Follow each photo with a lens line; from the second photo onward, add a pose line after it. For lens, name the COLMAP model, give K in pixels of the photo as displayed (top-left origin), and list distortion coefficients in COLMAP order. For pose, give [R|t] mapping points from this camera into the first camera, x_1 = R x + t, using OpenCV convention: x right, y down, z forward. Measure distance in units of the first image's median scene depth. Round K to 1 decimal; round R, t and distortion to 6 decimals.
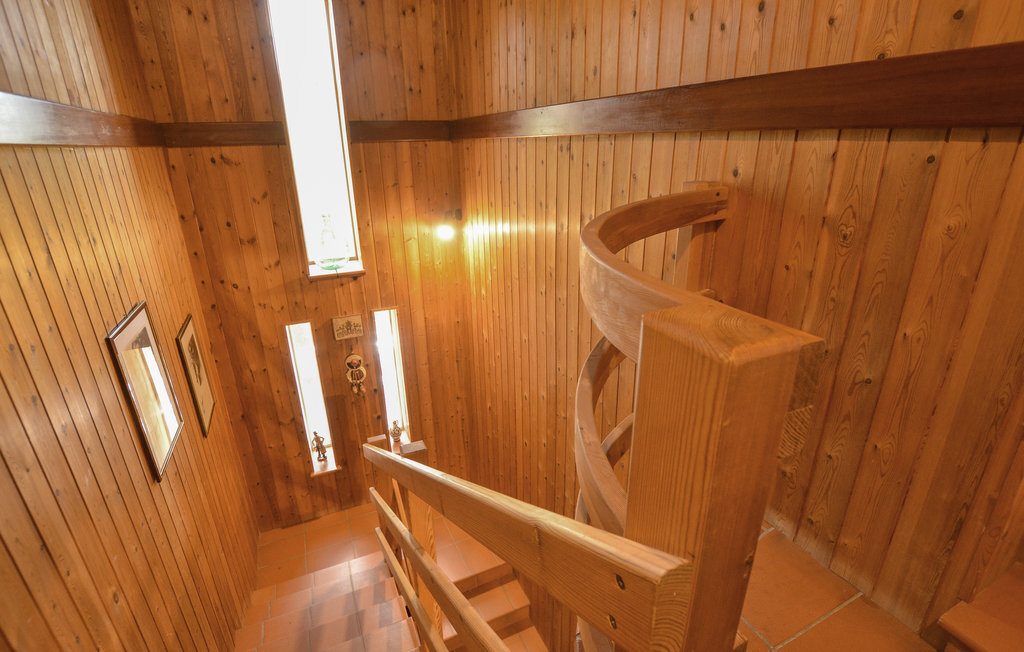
lens RADIAL K [[490.0, 0, 514.5], [0, 490.0, 323.7], [0, 0, 1]] dist [-0.005028, 0.001186]
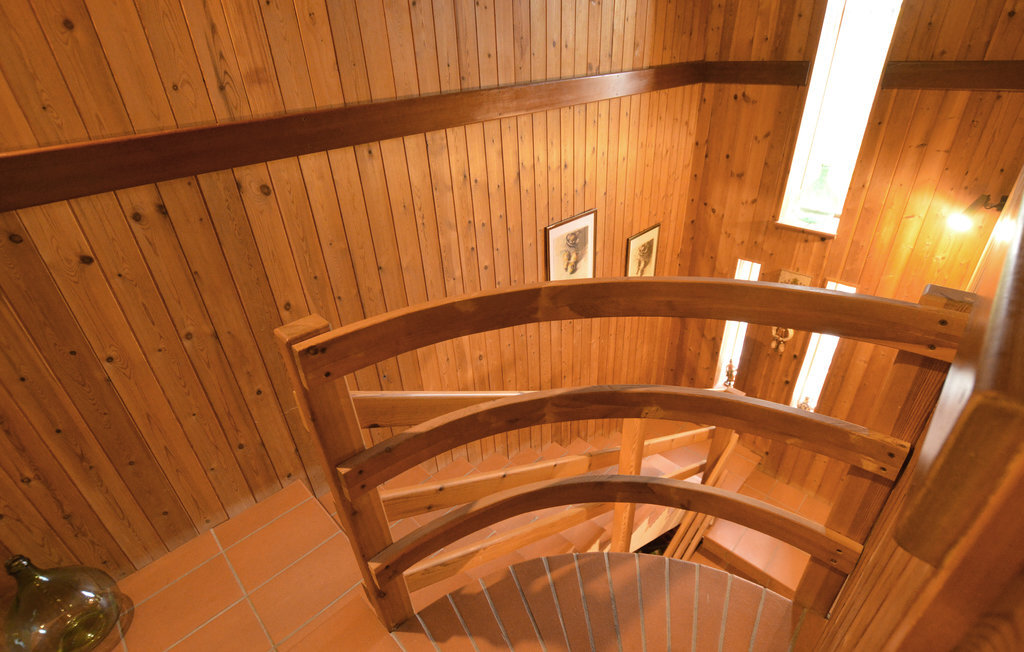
lens RADIAL K [[490.0, 0, 514.7], [0, 490.0, 330.7], [0, 0, 1]] dist [-0.005028, 0.001186]
pose [[0.360119, 0.486406, -0.796068, 0.302428], [-0.301920, 0.868162, 0.393877, -0.140752], [0.882700, 0.098506, 0.459497, 0.089677]]
